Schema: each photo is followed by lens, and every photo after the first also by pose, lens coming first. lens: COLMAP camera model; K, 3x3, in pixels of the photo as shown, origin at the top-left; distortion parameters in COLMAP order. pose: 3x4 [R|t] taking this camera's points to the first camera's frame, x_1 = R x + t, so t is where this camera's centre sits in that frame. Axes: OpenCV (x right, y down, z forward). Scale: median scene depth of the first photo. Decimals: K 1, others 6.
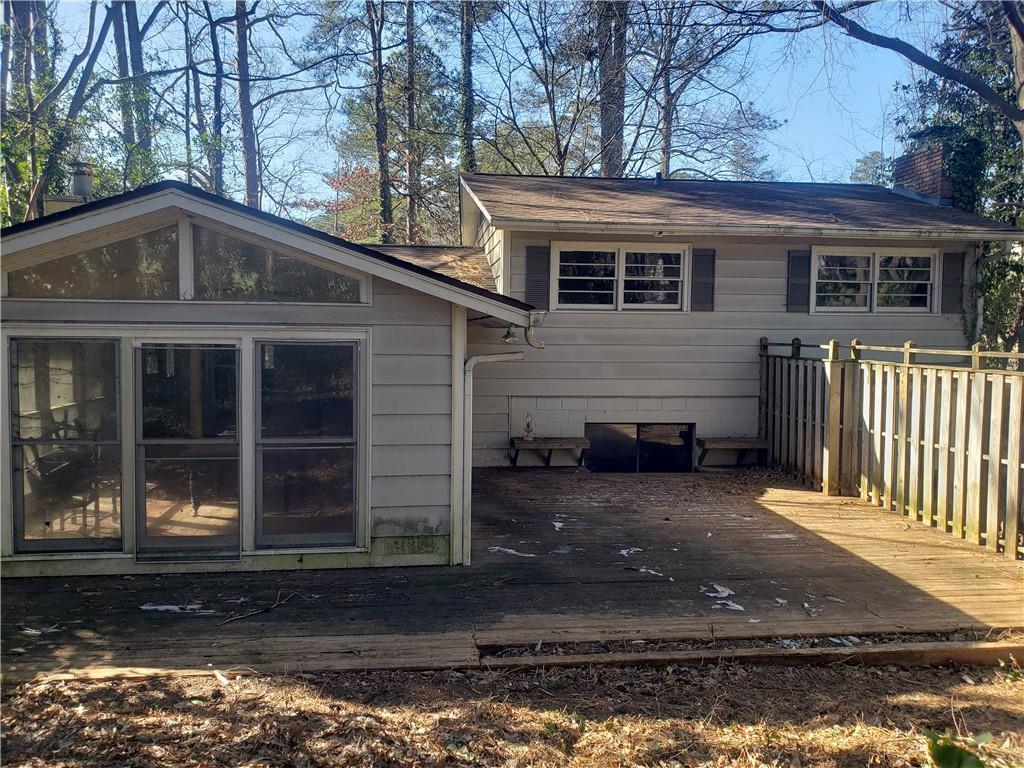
lens RADIAL K [[796.0, 0, 512.0], [0, 796.0, 384.0], [0, 0, 1]] dist [0.122001, -0.163594]
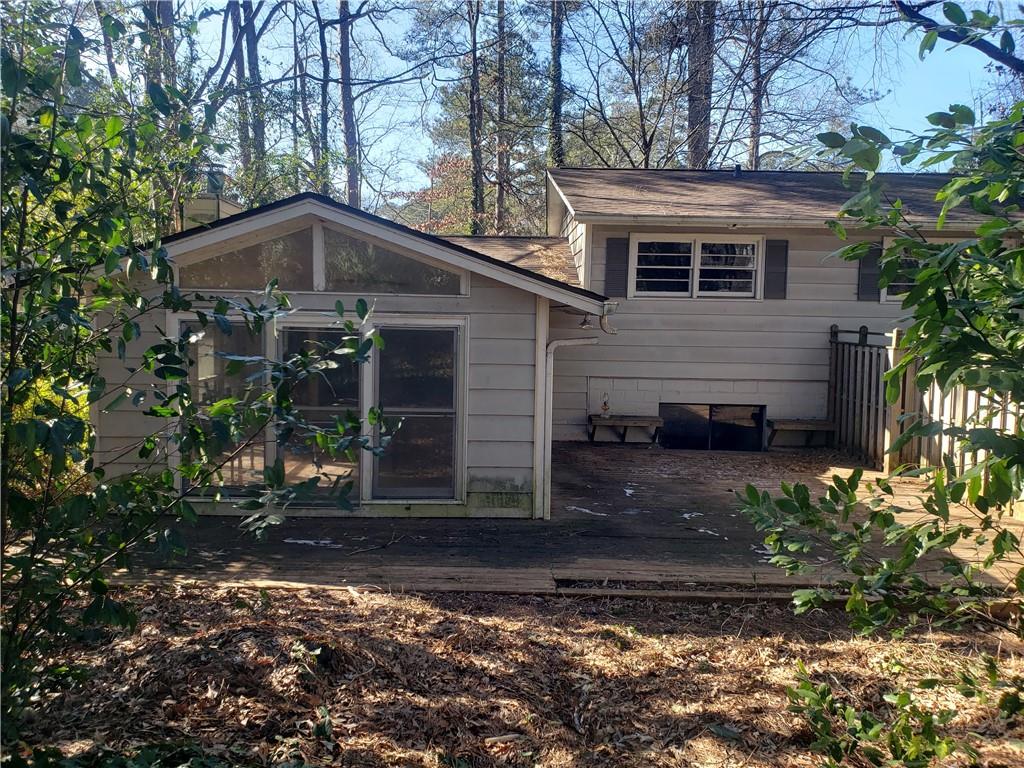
lens RADIAL K [[796.0, 0, 512.0], [0, 796.0, 384.0], [0, 0, 1]] dist [0.122001, -0.163594]
pose [[0.994380, 0.018515, -0.104239, 0.007662], [-0.016016, 0.999565, 0.024759, 0.000135], [0.104652, -0.022950, 0.994244, -0.111988]]
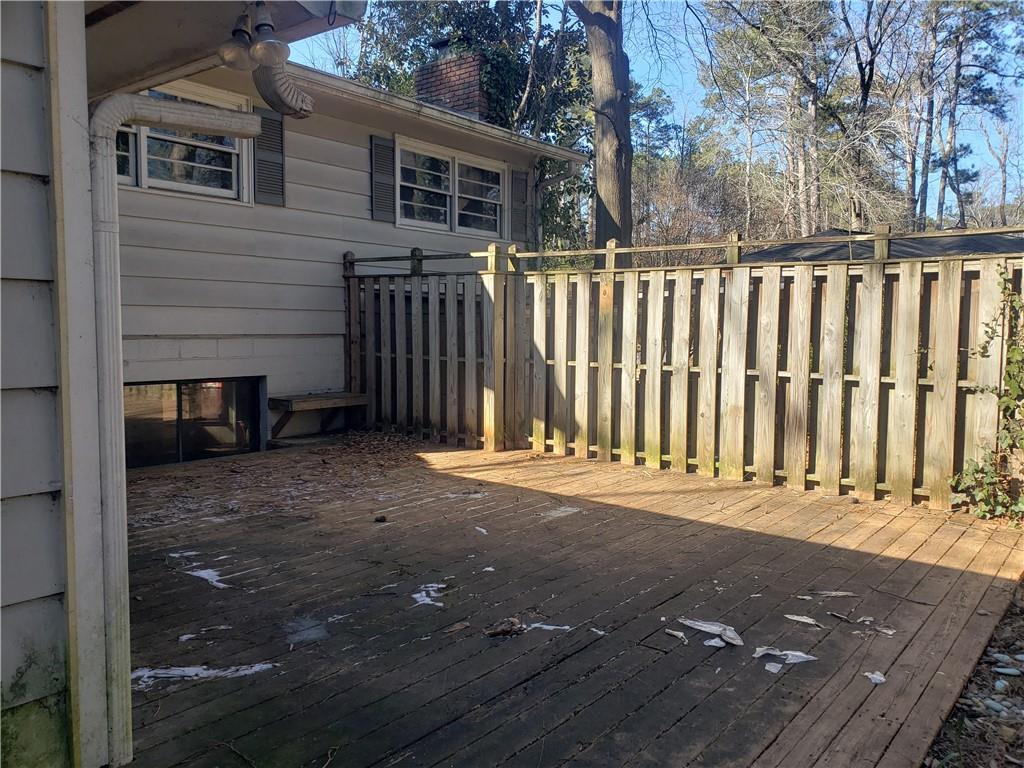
lens RADIAL K [[796.0, 0, 512.0], [0, 796.0, 384.0], [0, 0, 1]] dist [0.122001, -0.163594]
pose [[0.703973, -0.053711, 0.708193, -0.119252], [0.040989, 0.998547, 0.034988, 0.049068], [-0.709043, 0.004398, 0.705152, 0.464673]]
